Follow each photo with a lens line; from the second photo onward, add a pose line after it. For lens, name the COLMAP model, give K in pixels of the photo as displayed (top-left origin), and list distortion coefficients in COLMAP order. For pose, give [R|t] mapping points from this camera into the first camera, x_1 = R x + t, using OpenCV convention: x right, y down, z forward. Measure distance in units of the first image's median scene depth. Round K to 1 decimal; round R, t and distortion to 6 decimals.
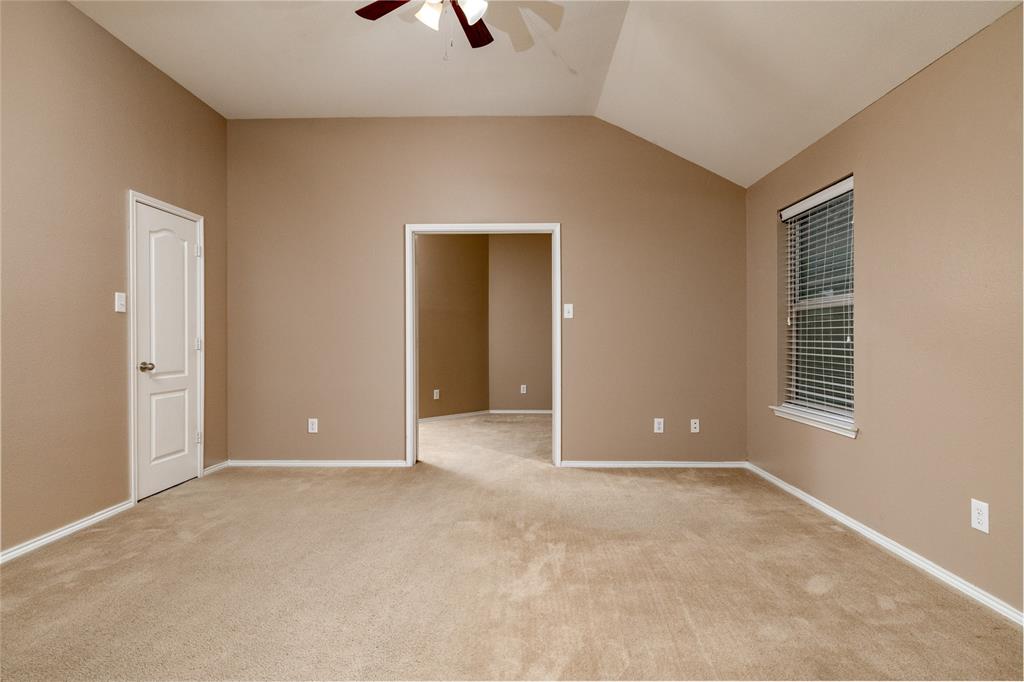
lens RADIAL K [[516.6, 0, 514.1], [0, 516.6, 338.8], [0, 0, 1]] dist [-0.000136, -0.000101]
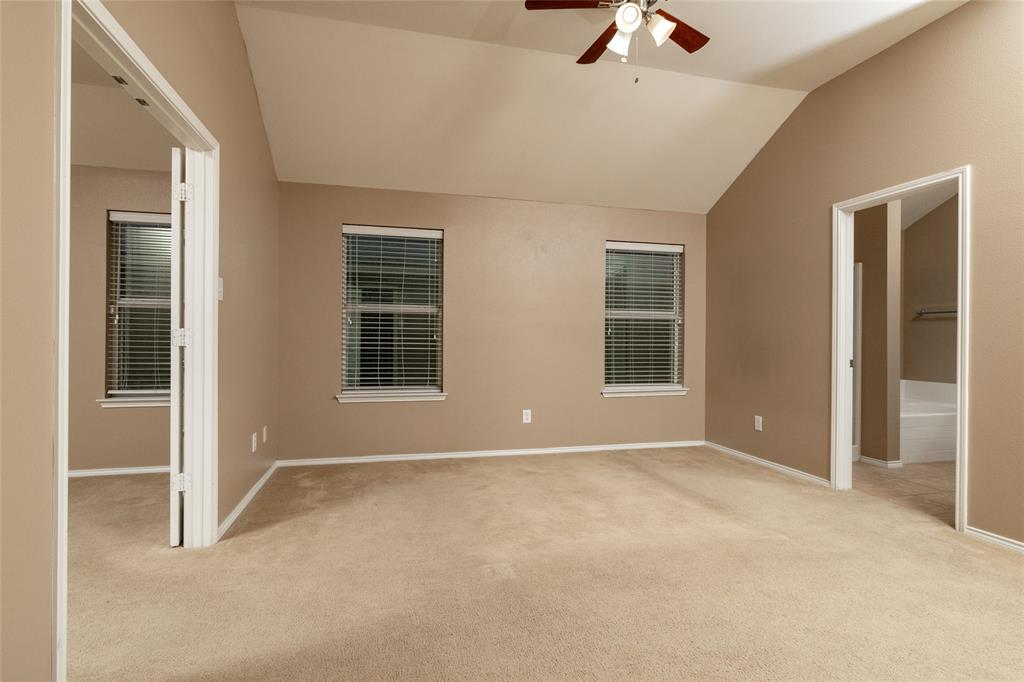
lens RADIAL K [[495.9, 0, 512.0], [0, 495.9, 341.0], [0, 0, 1]] dist [-0.001485, -0.000103]
pose [[-0.298504, 0.002436, 0.954405, -0.769020], [-0.006007, 0.999972, -0.004431, 0.017039], [-0.954389, -0.007055, -0.298481, 1.157725]]
